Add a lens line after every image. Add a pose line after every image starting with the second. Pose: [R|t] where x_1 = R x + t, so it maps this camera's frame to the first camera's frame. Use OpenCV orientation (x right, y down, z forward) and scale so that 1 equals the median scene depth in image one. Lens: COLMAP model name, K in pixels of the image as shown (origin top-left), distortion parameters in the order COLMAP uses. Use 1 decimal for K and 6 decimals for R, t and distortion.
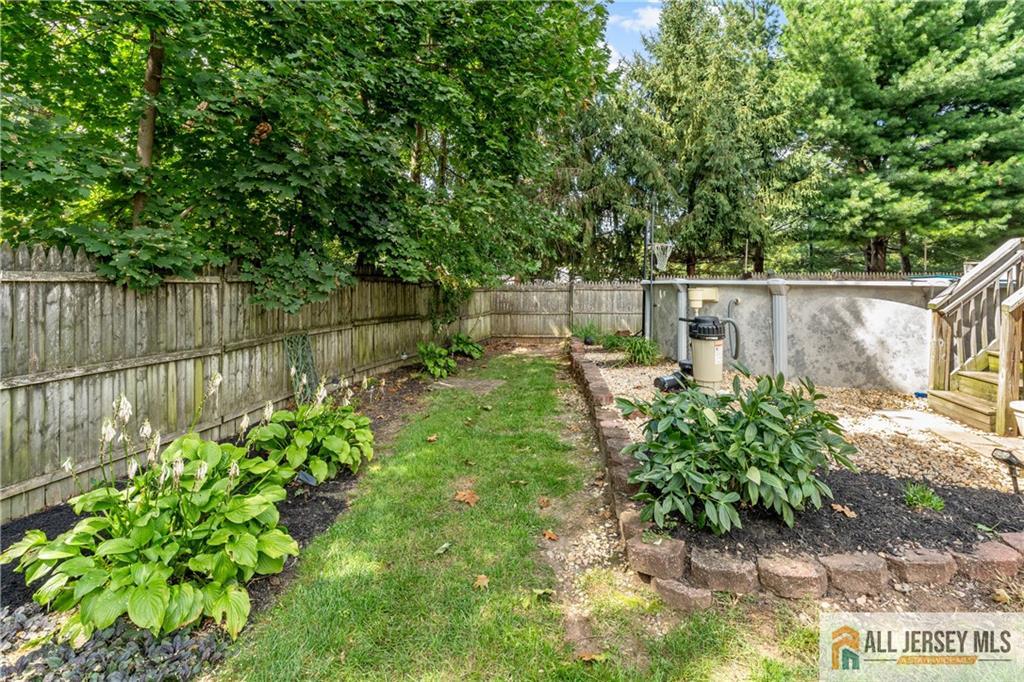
lens RADIAL K [[464.8, 0, 510.5], [0, 464.8, 274.7], [0, 0, 1]] dist [0.000592, 0.000607]
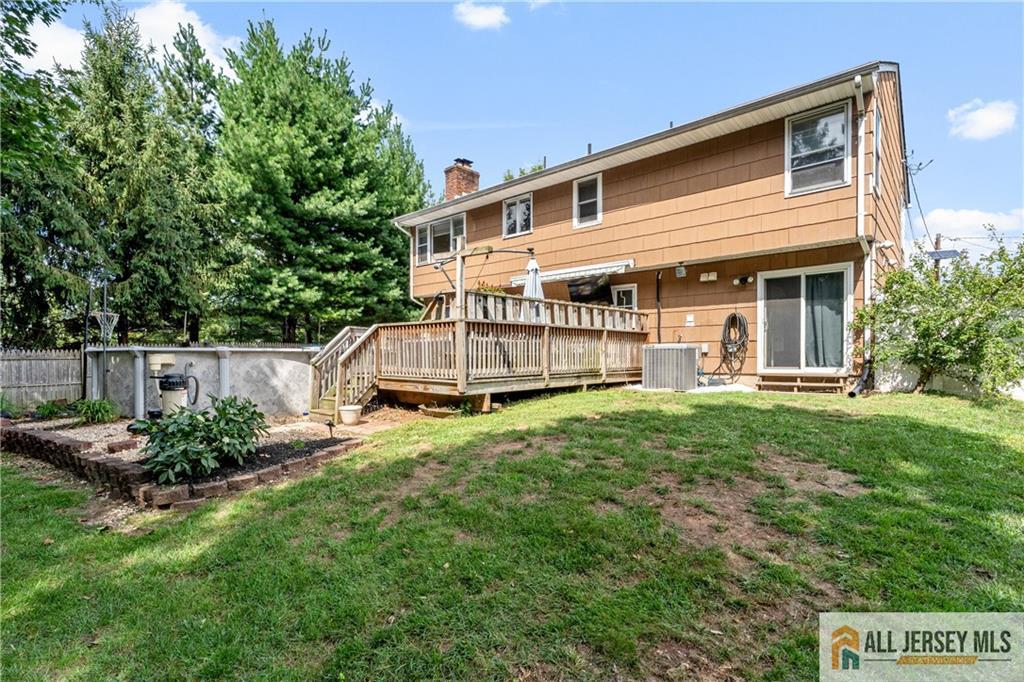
lens RADIAL K [[479.5, 0, 512.0], [0, 479.5, 341.0], [0, 0, 1]] dist [-0.000303, 0.000056]
pose [[0.456917, 0.016100, 0.889364, -0.132888], [-0.010151, 0.999865, -0.012885, 0.000552], [-0.889452, -0.003140, 0.457018, -0.184344]]
